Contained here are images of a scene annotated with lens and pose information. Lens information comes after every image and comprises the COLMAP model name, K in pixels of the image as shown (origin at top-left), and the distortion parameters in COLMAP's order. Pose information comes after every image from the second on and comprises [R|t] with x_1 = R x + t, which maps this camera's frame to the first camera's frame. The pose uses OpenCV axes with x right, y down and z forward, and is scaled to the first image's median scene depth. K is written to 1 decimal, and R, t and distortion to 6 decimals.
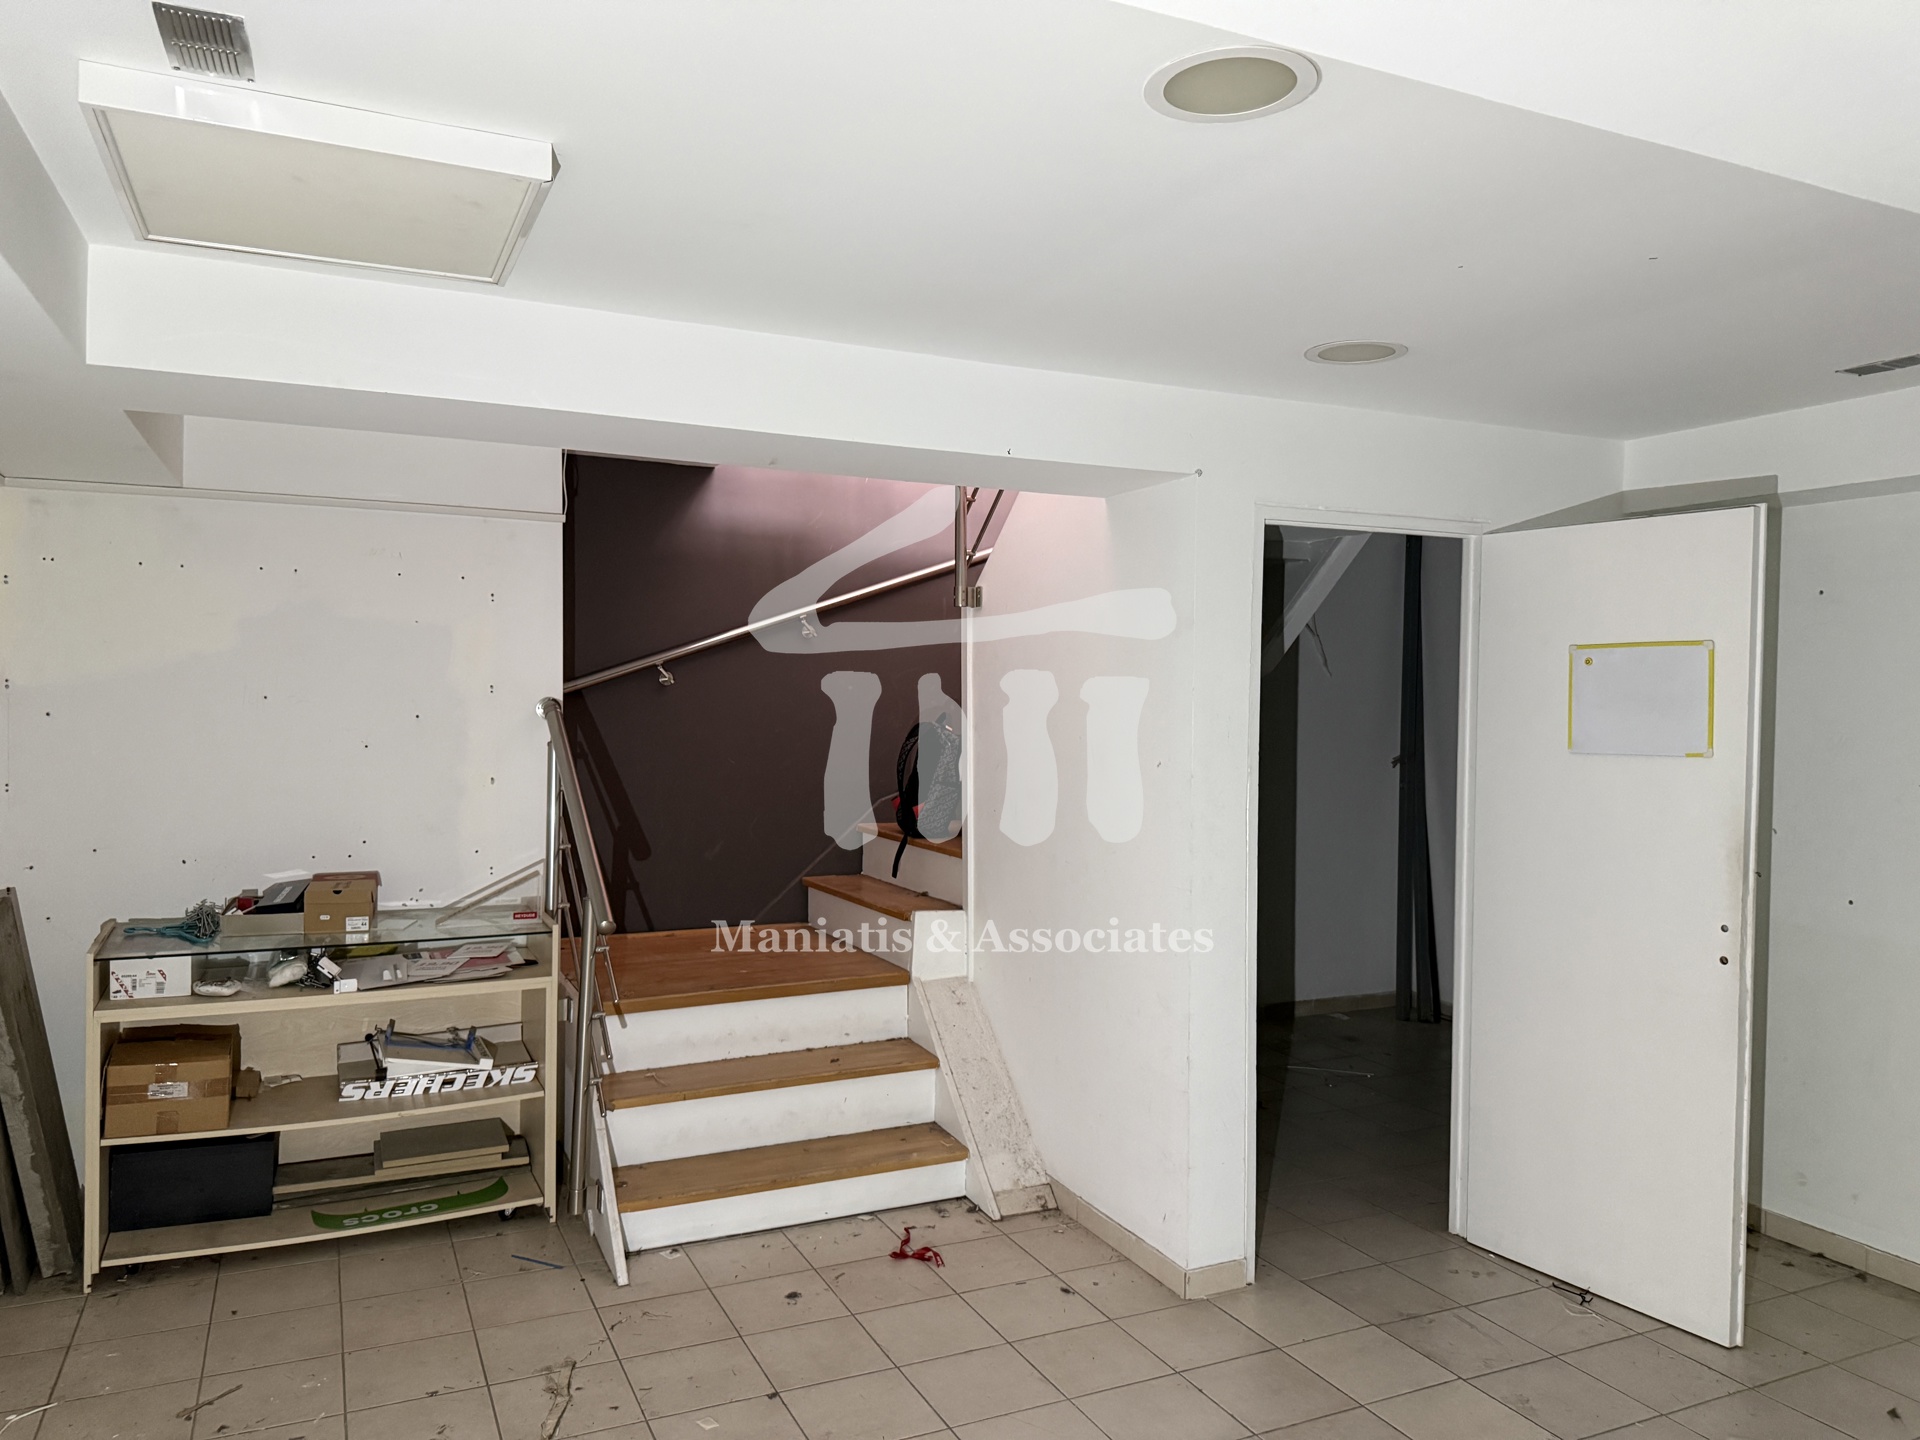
lens RADIAL K [[1364.8, 0, 961.3], [0, 1364.8, 710.3], [0, 0, 1]] dist [0.001681, -0.006178]
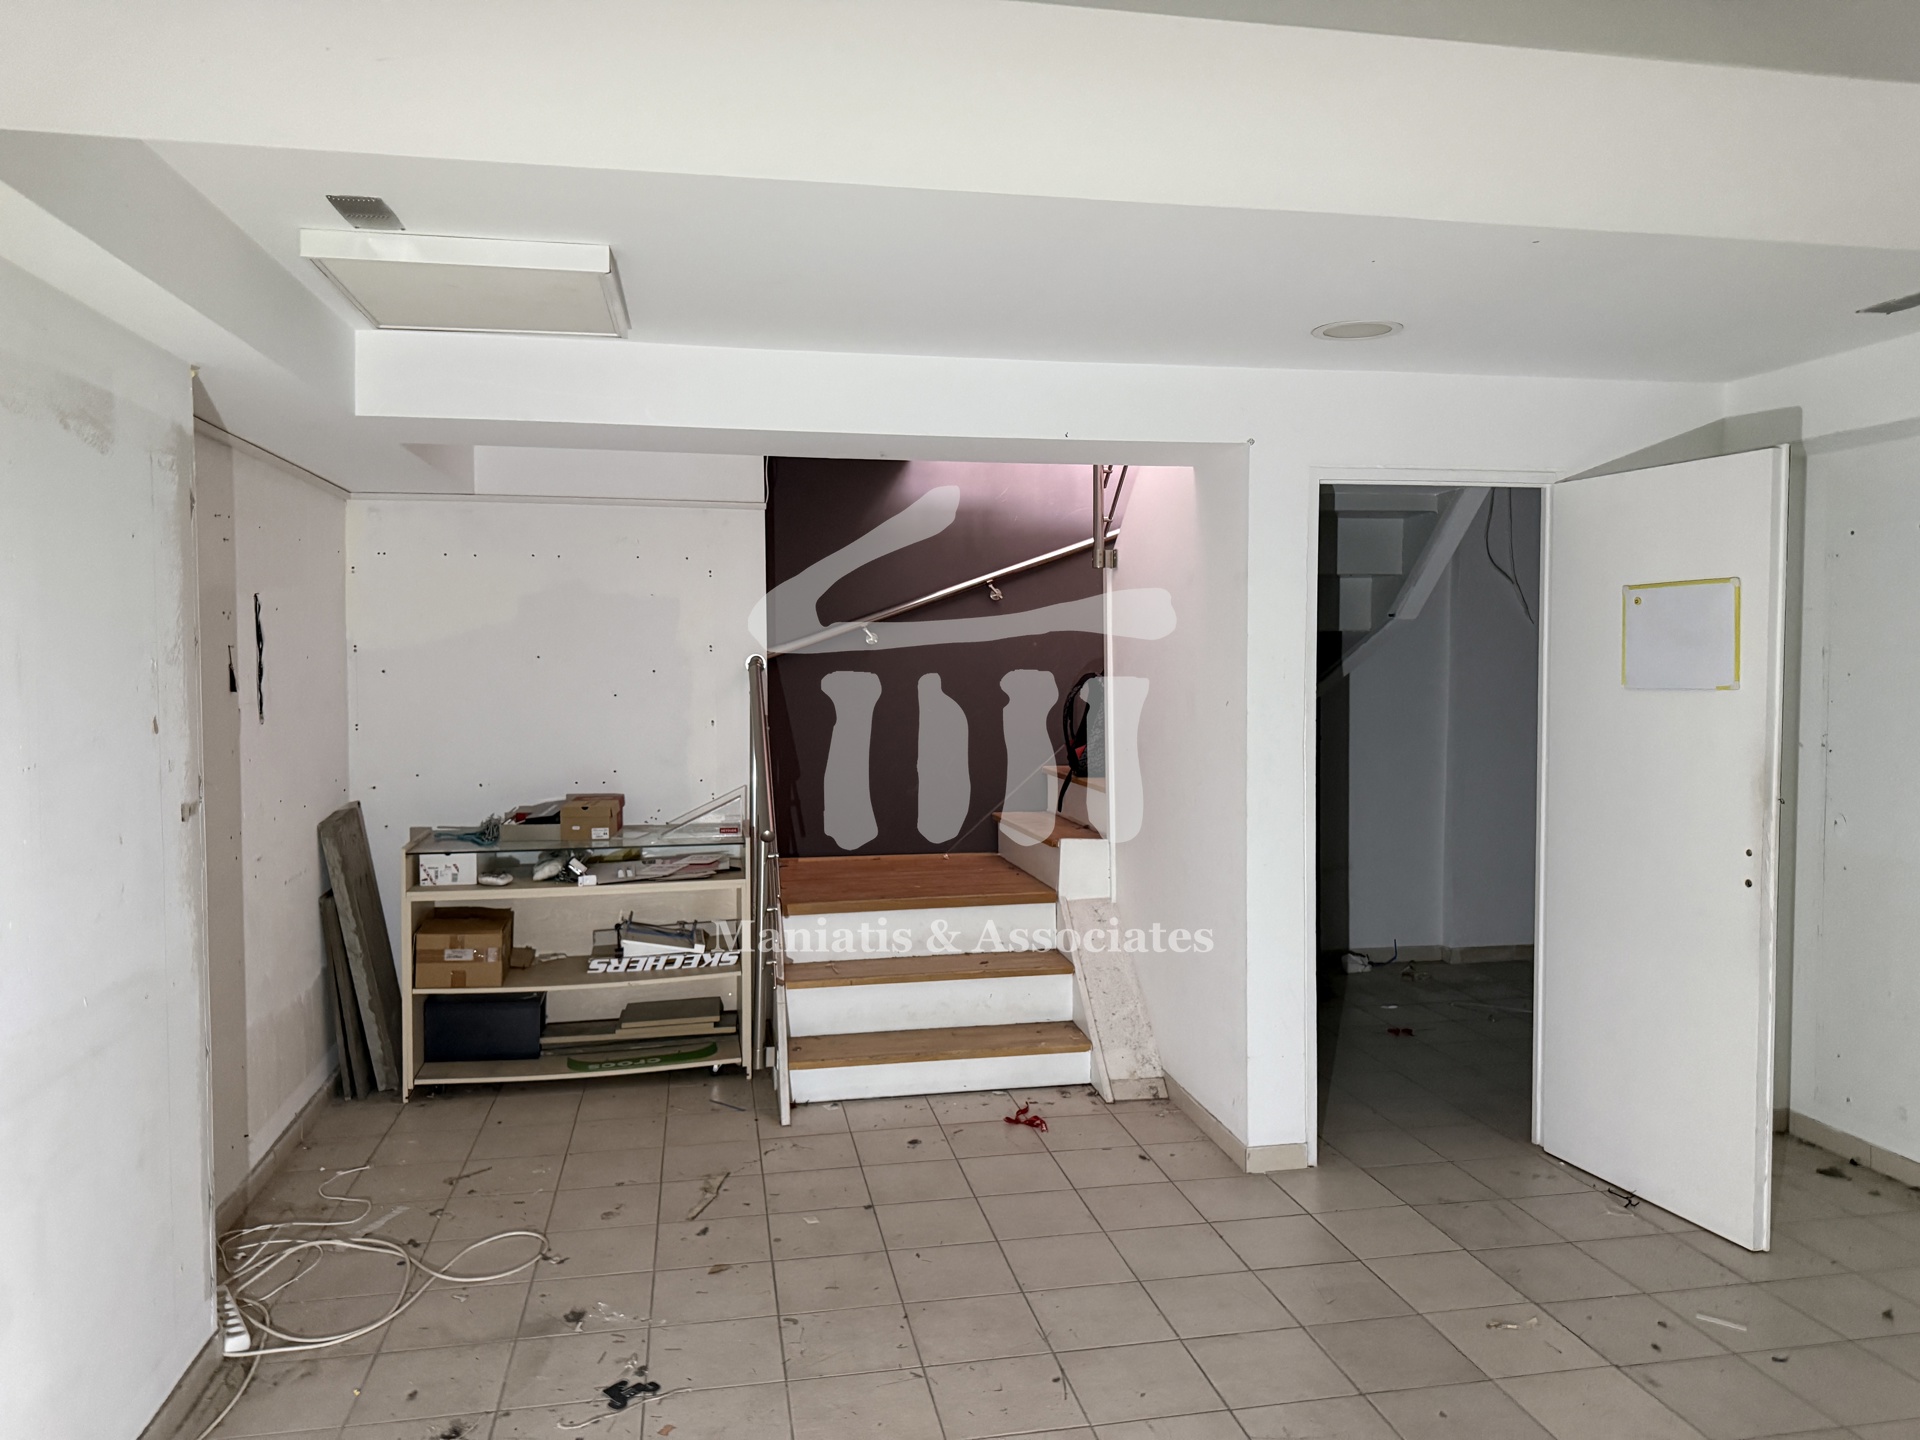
lens RADIAL K [[1331.3, 0, 972.8], [0, 1331.3, 712.0], [0, 0, 1]] dist [0.091416, -0.164880]
pose [[0.969464, -0.004982, -0.245182, 0.204243], [0.009177, 0.999830, 0.015969, 0.026617], [0.245061, -0.017731, 0.969346, -0.124554]]
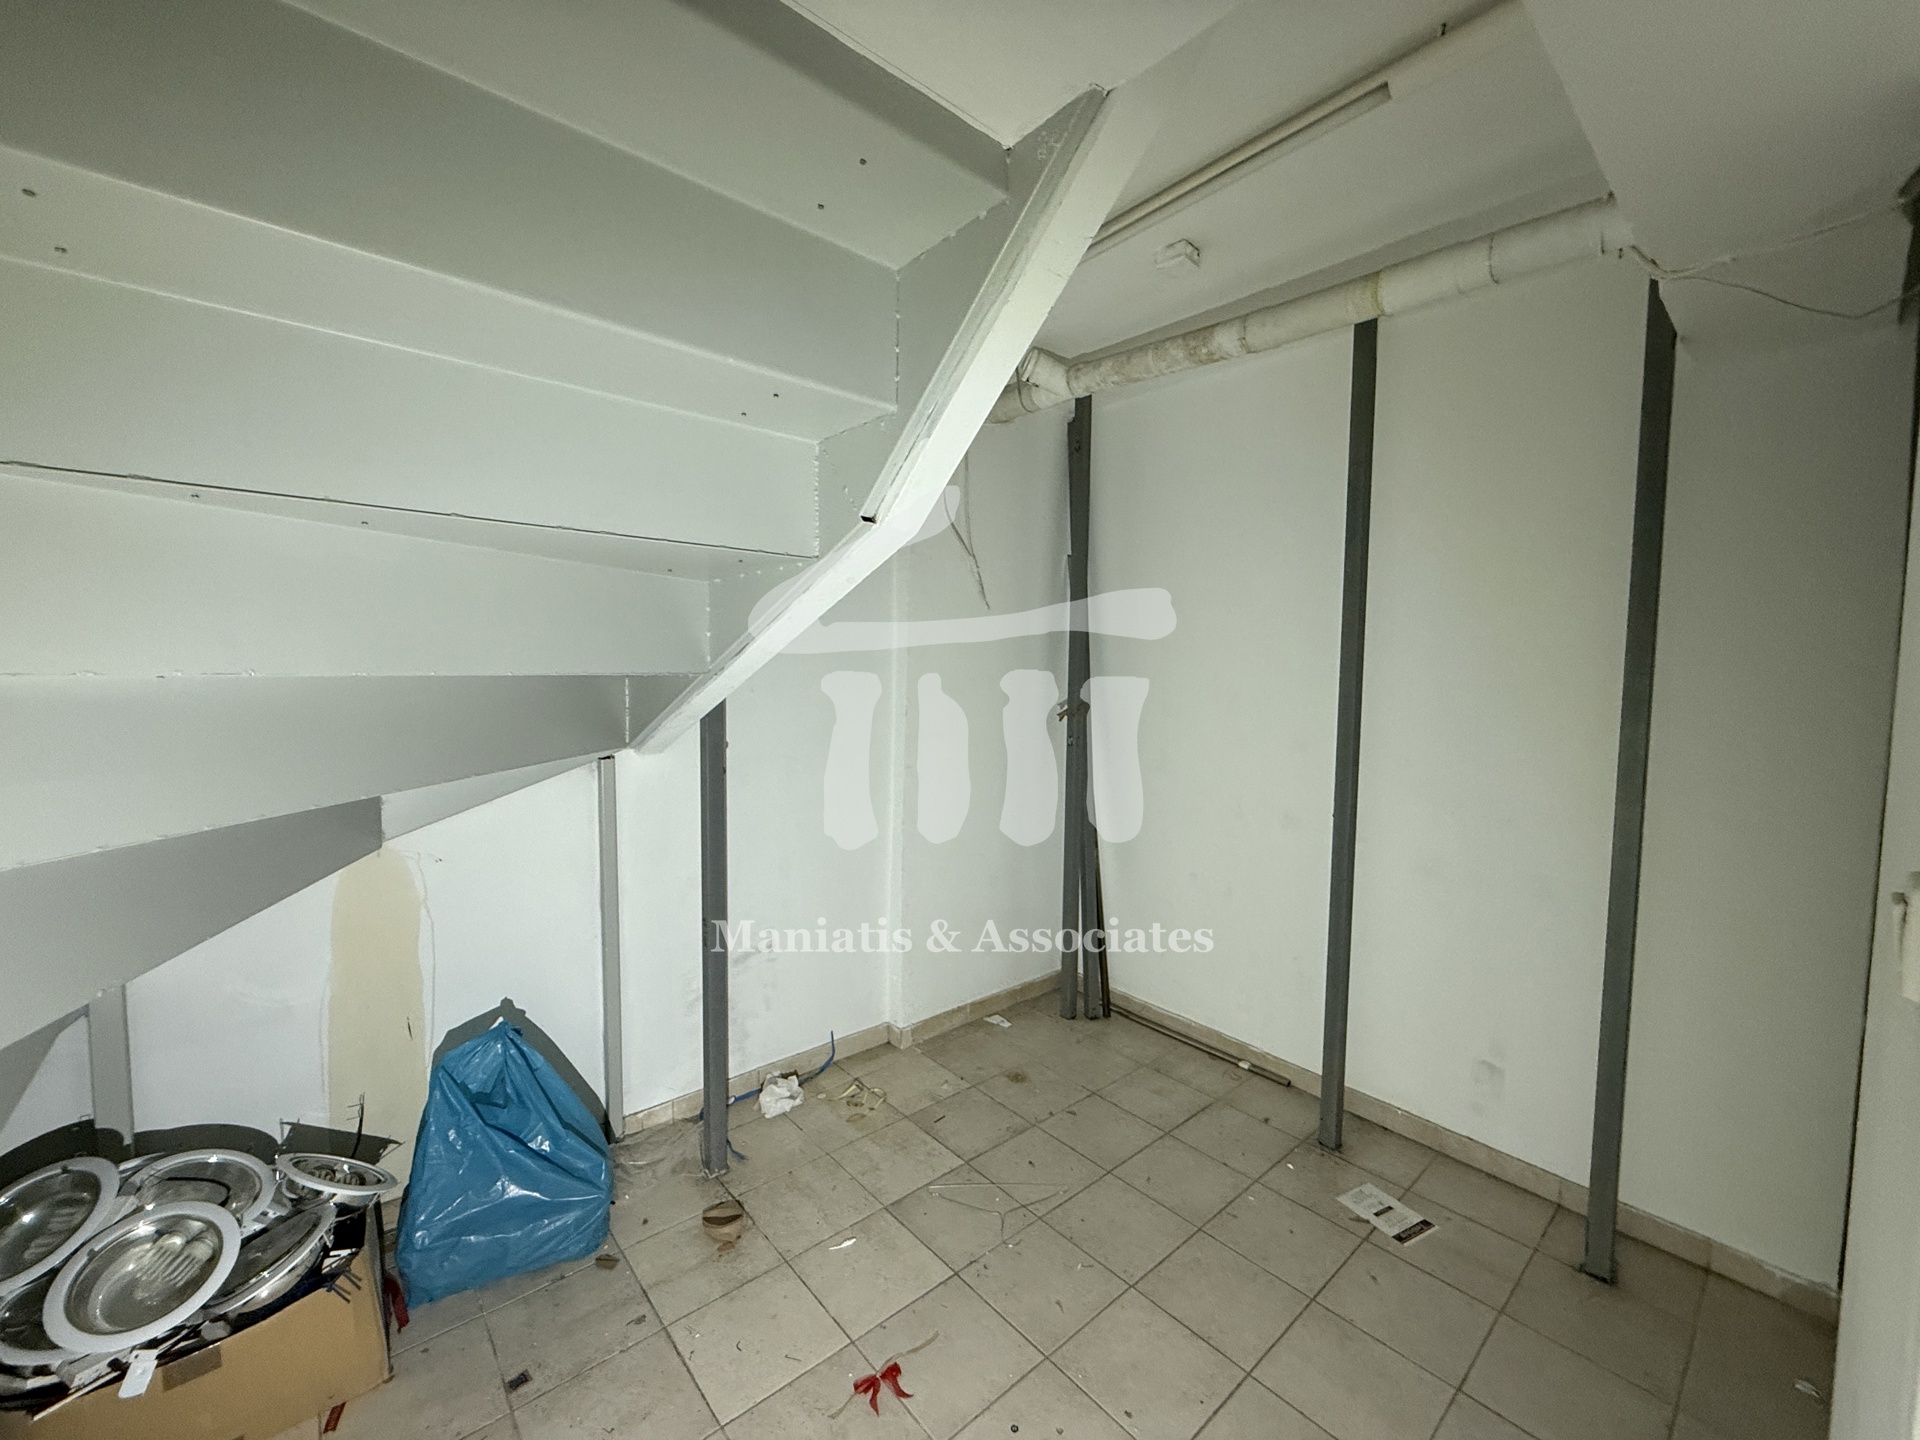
lens RADIAL K [[764.3, 0, 954.0], [0, 764.3, 719.7], [0, 0, 1]] dist [-0.000987, 0.000685]
pose [[0.965502, -0.029959, 0.258668, 0.237318], [0.013497, 0.997782, 0.065186, 0.008649], [-0.260047, -0.059446, 0.963764, 0.911939]]
